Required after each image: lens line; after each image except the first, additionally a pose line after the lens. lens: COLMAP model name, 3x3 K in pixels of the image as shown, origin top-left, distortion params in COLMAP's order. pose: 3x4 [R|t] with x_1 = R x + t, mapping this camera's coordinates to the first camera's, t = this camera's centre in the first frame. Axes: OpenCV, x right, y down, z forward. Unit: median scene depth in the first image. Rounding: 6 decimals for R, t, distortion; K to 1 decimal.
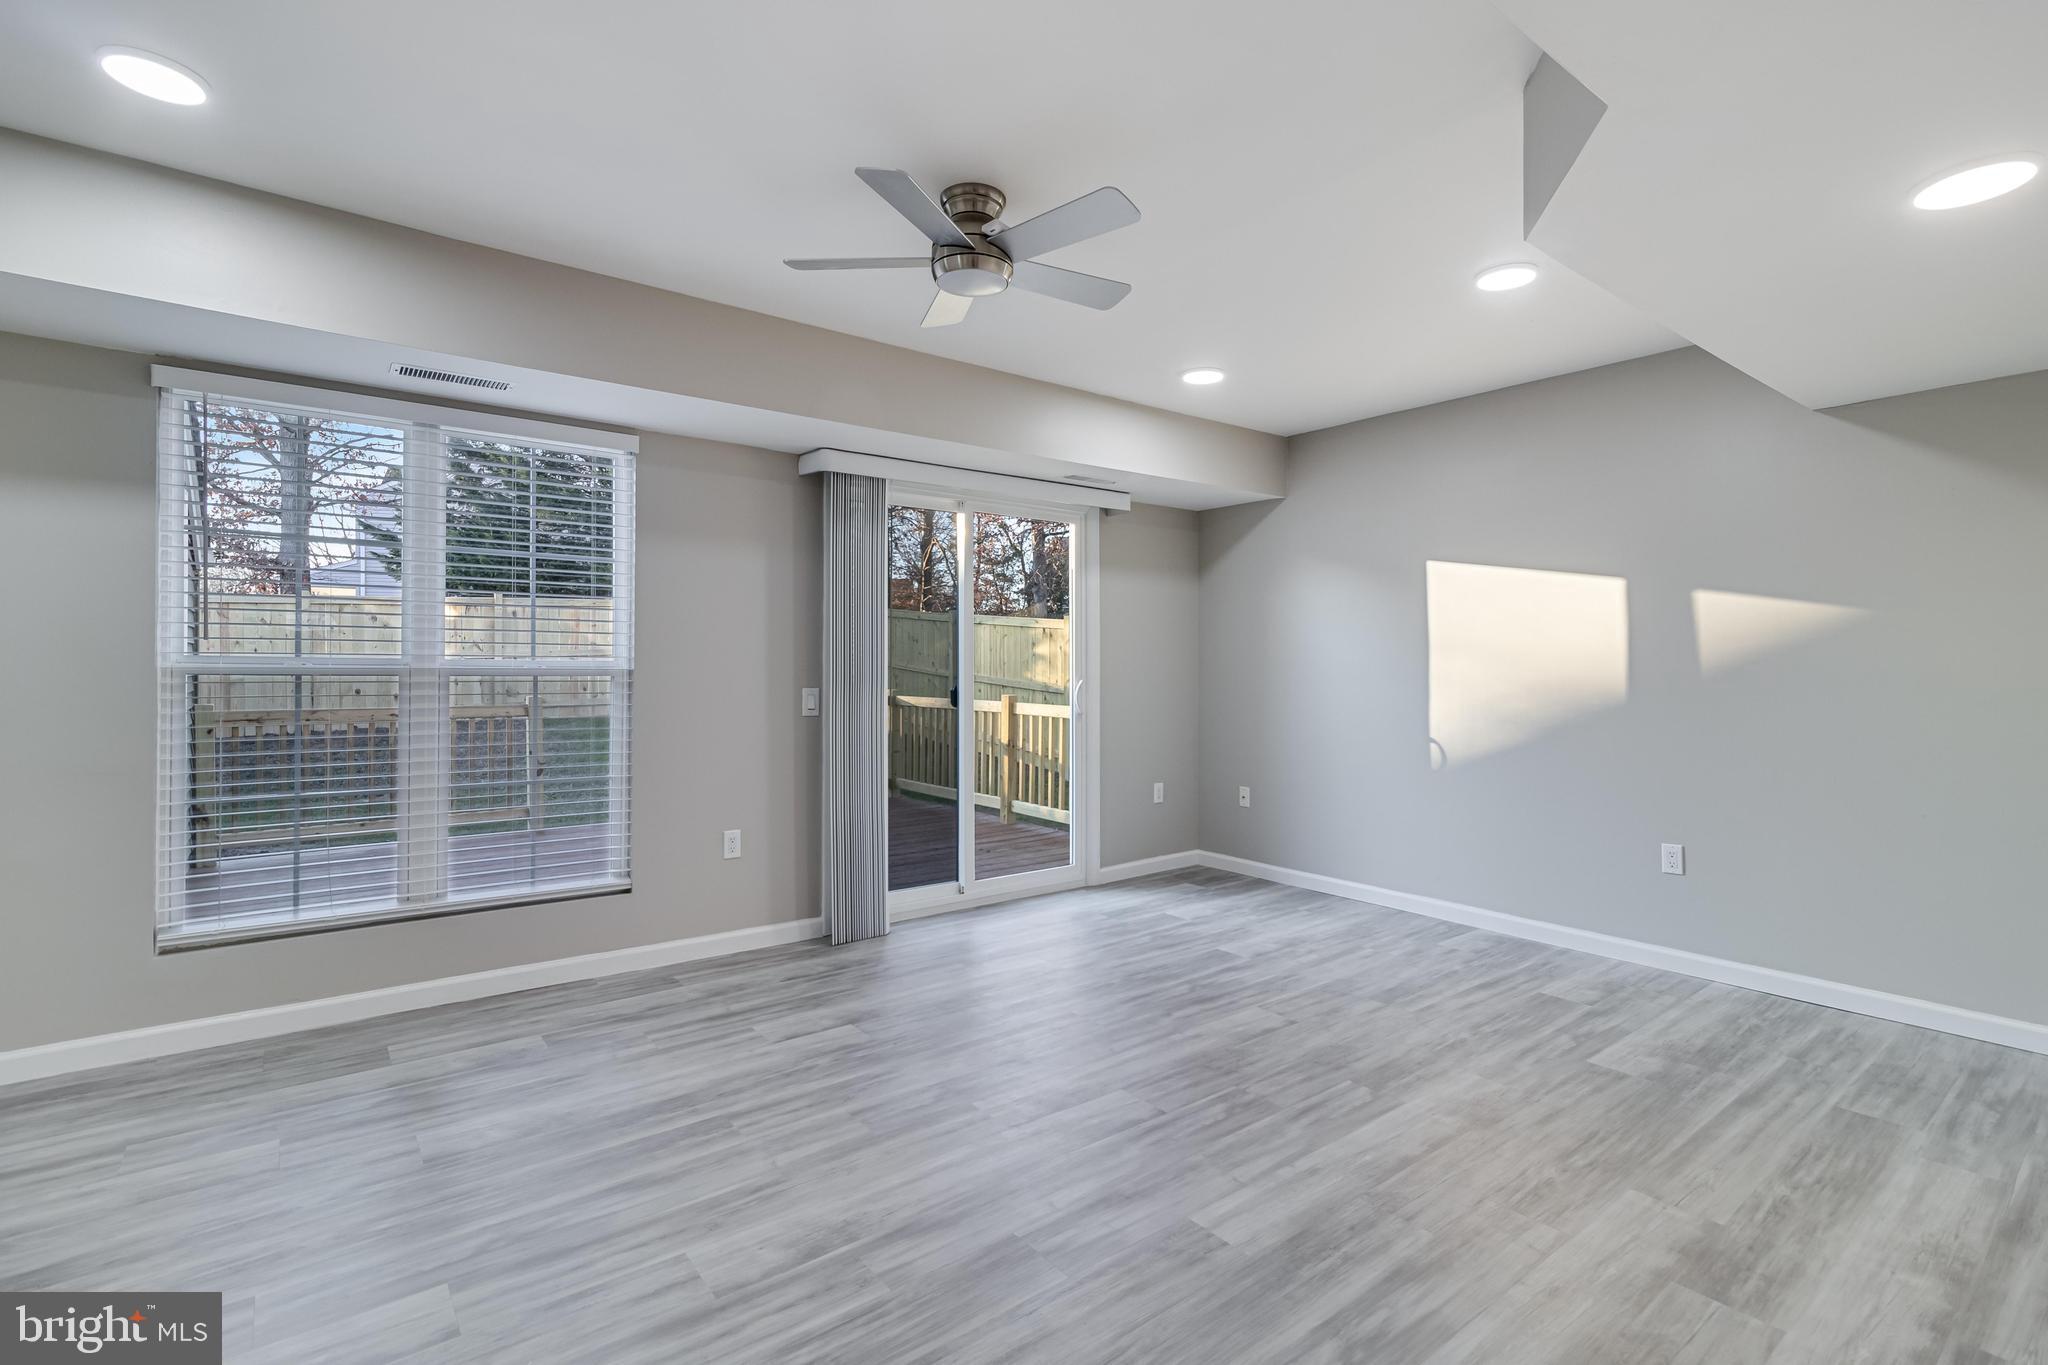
lens RADIAL K [[949.1, 0, 1028.1], [0, 949.1, 664.6], [0, 0, 1]] dist [0.002501, 0.000556]
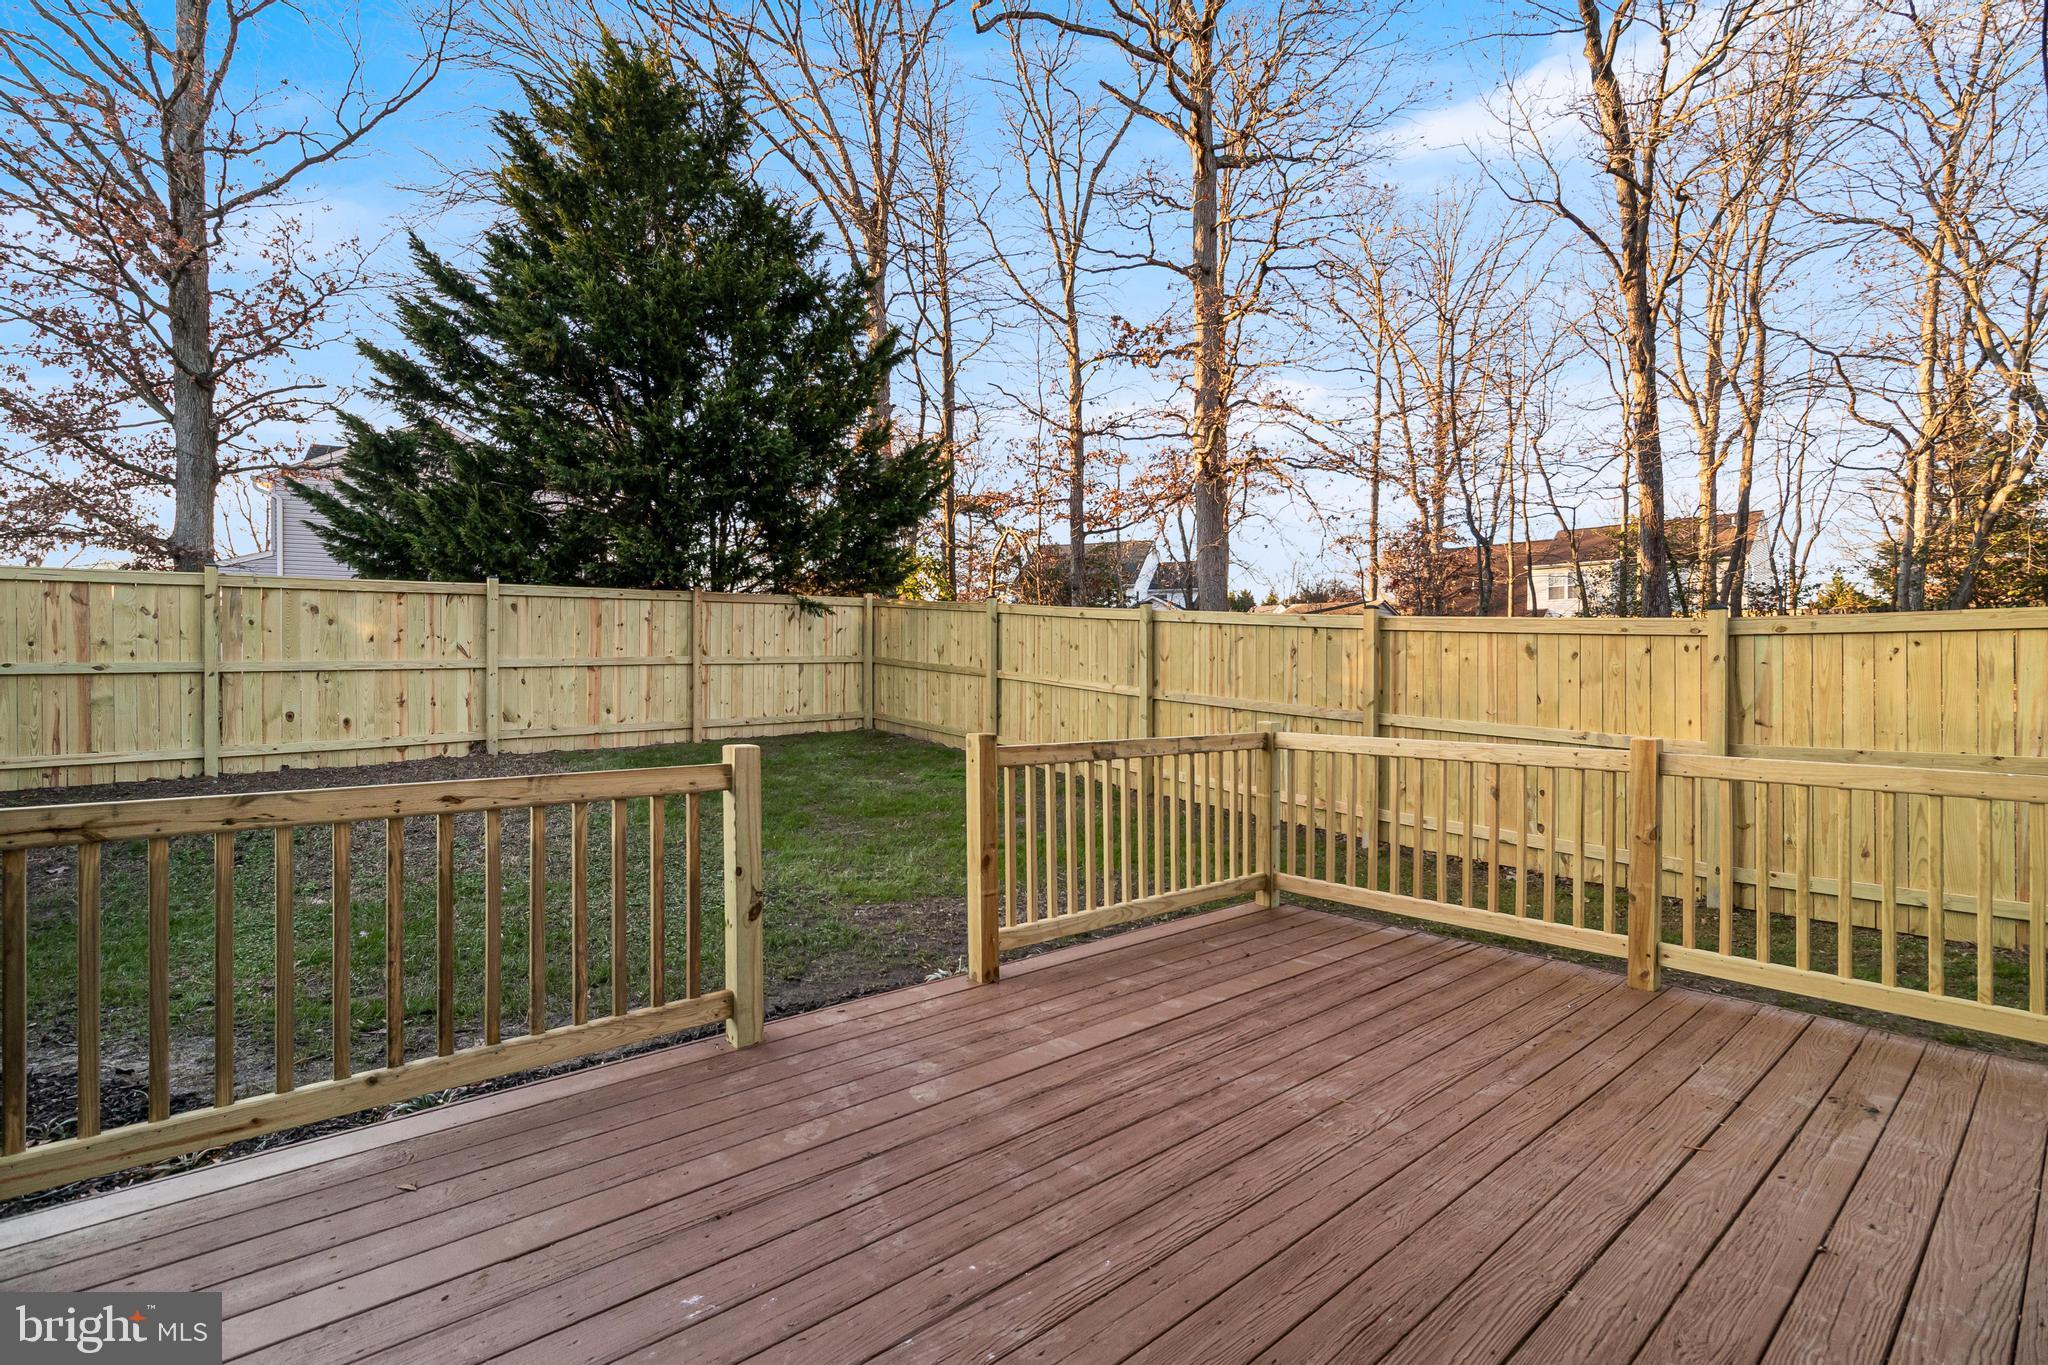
lens RADIAL K [[949.1, 0, 1027.4], [0, 949.1, 681.8], [0, 0, 1]] dist [0.002501, 0.000556]
pose [[0.998082, 0.003424, 0.061813, -0.143493], [-0.003548, 0.999992, 0.001895, 0.000475], [-0.061806, -0.002110, 0.998086, 0.186765]]
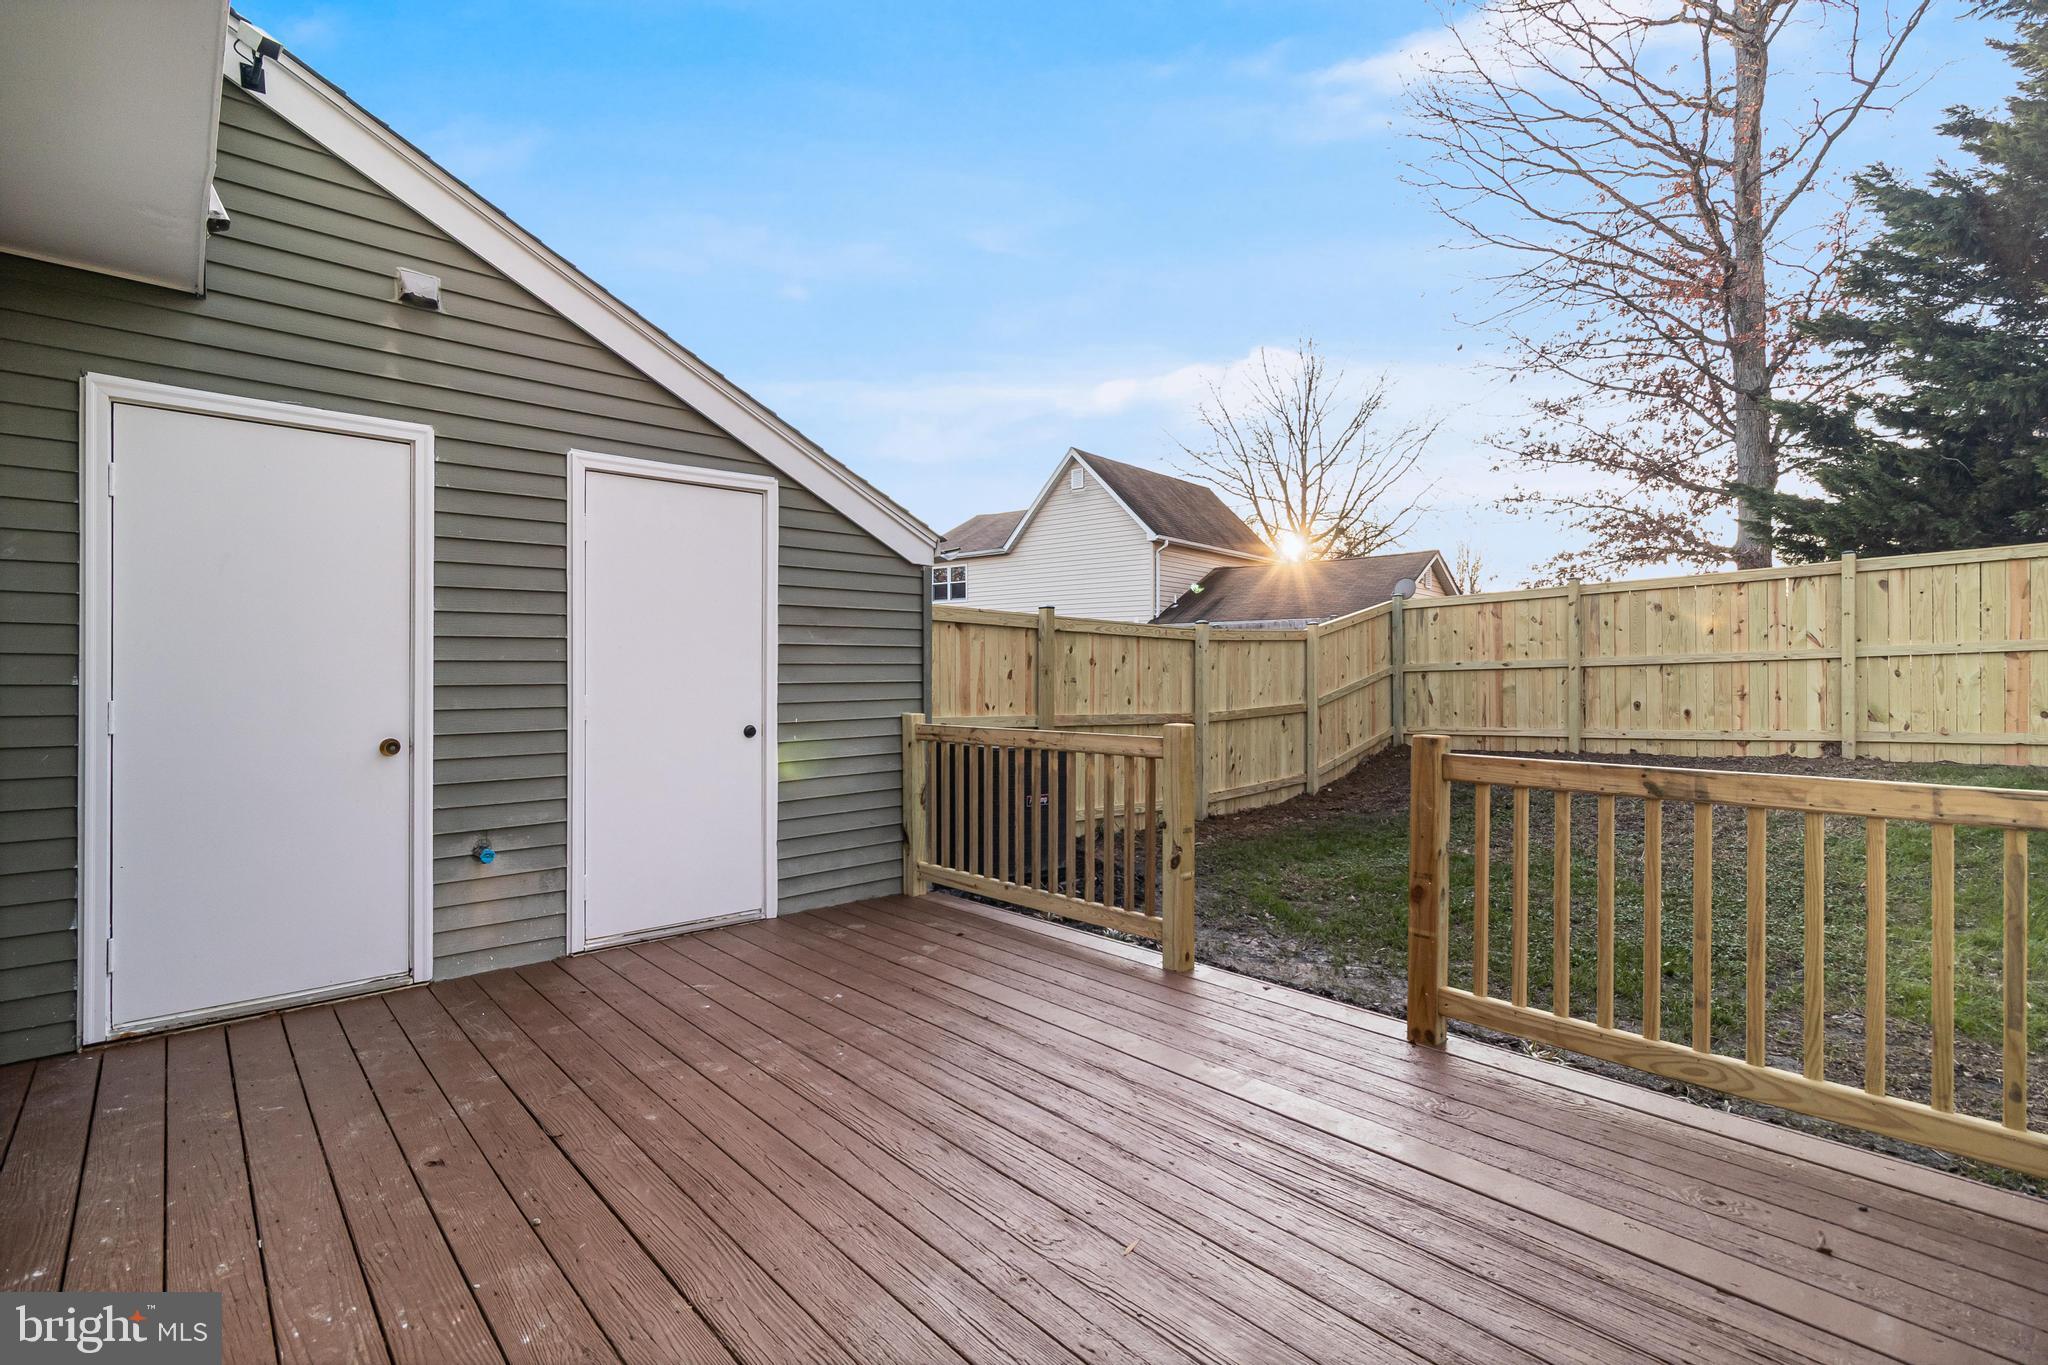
lens RADIAL K [[949.1, 0, 1036.3], [0, 949.1, 684.6], [0, 0, 1]] dist [0.002501, 0.000556]
pose [[0.081721, 0.011463, -0.996589, 0.011525], [0.003096, 0.999926, 0.011755, 0.001062], [0.996650, -0.004046, 0.081680, 0.305736]]
